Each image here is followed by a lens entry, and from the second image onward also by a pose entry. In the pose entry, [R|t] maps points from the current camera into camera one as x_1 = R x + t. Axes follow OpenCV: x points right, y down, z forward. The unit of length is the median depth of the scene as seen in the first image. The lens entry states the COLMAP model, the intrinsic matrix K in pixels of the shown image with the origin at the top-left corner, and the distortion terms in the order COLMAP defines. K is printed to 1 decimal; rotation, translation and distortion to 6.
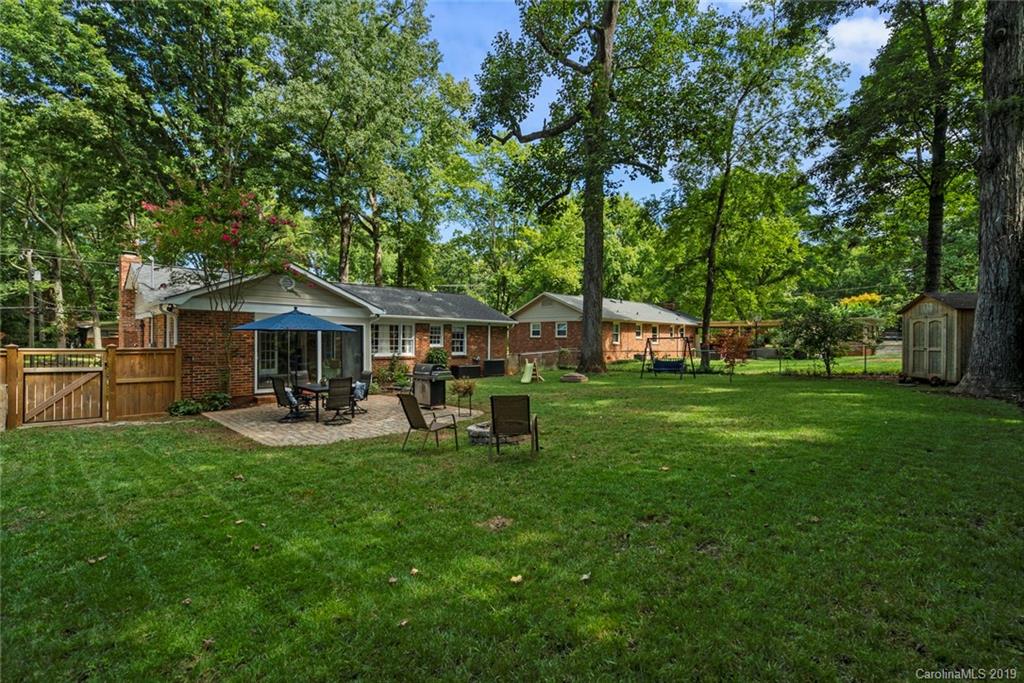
lens RADIAL K [[464.4, 0, 510.0], [0, 464.4, 344.3], [0, 0, 1]] dist [-0.000666, -0.000012]
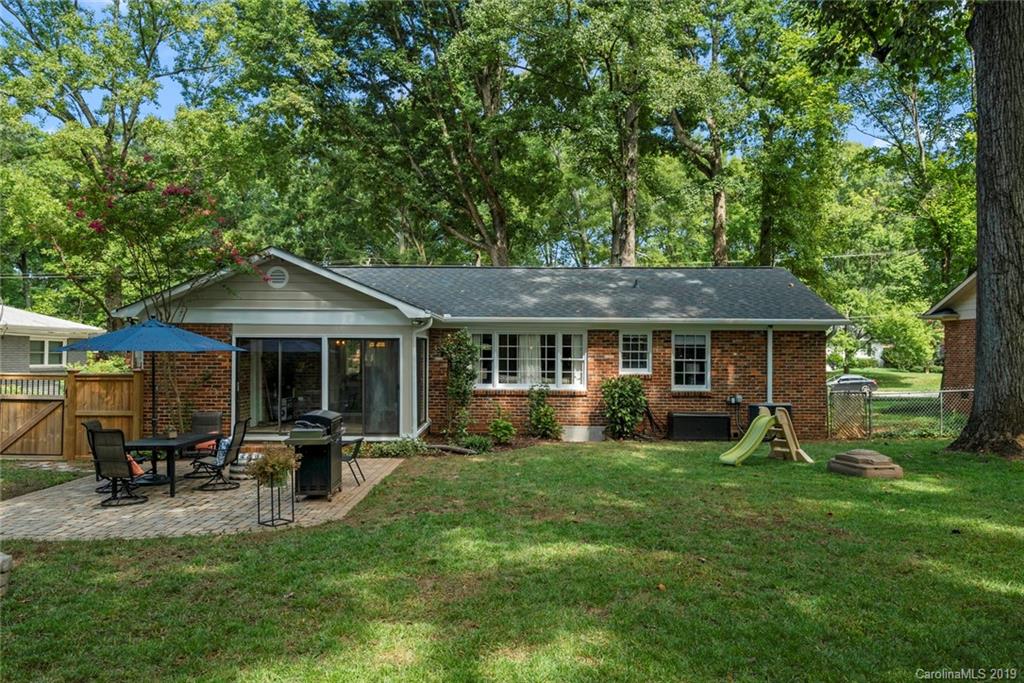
lens RADIAL K [[706.8, 0, 509.7], [0, 706.8, 324.6], [0, 0, 1]] dist [0.008199, 0.002083]
pose [[0.694249, -0.034871, -0.718890, 0.331857], [-0.004172, 0.998614, -0.052468, -0.008336], [0.719723, 0.039425, 0.693141, 0.368041]]
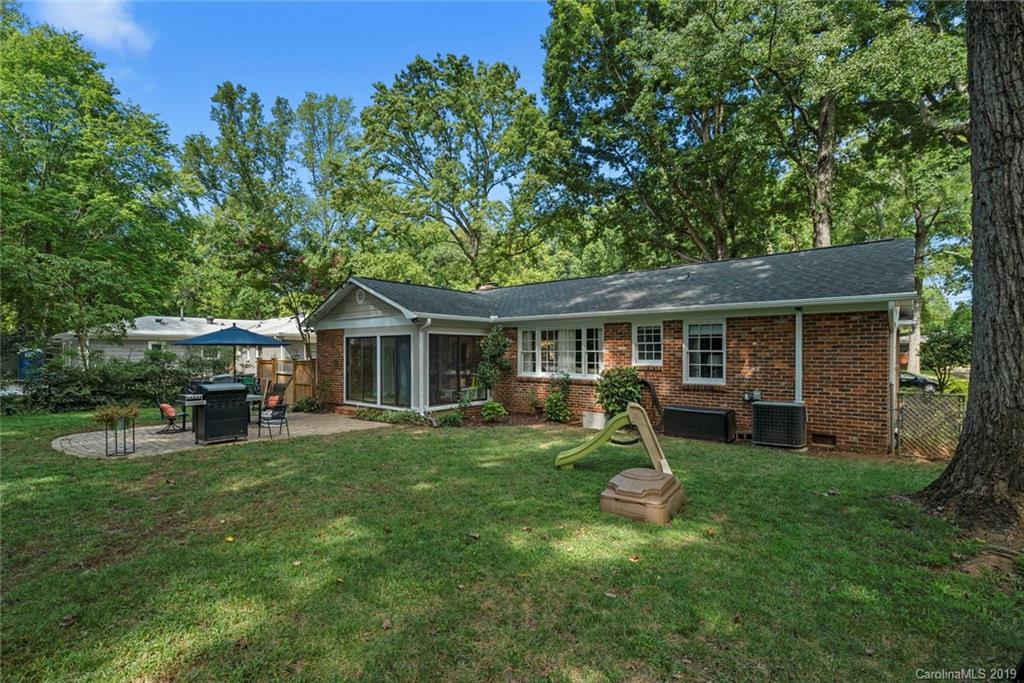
lens RADIAL K [[464.4, 0, 510.0], [0, 464.4, 344.3], [0, 0, 1]] dist [-0.000666, -0.000012]
pose [[0.082465, -0.029669, -0.996152, 0.367687], [-0.008412, 0.999500, -0.030465, -0.001265], [0.996558, 0.010892, 0.082174, 0.848569]]
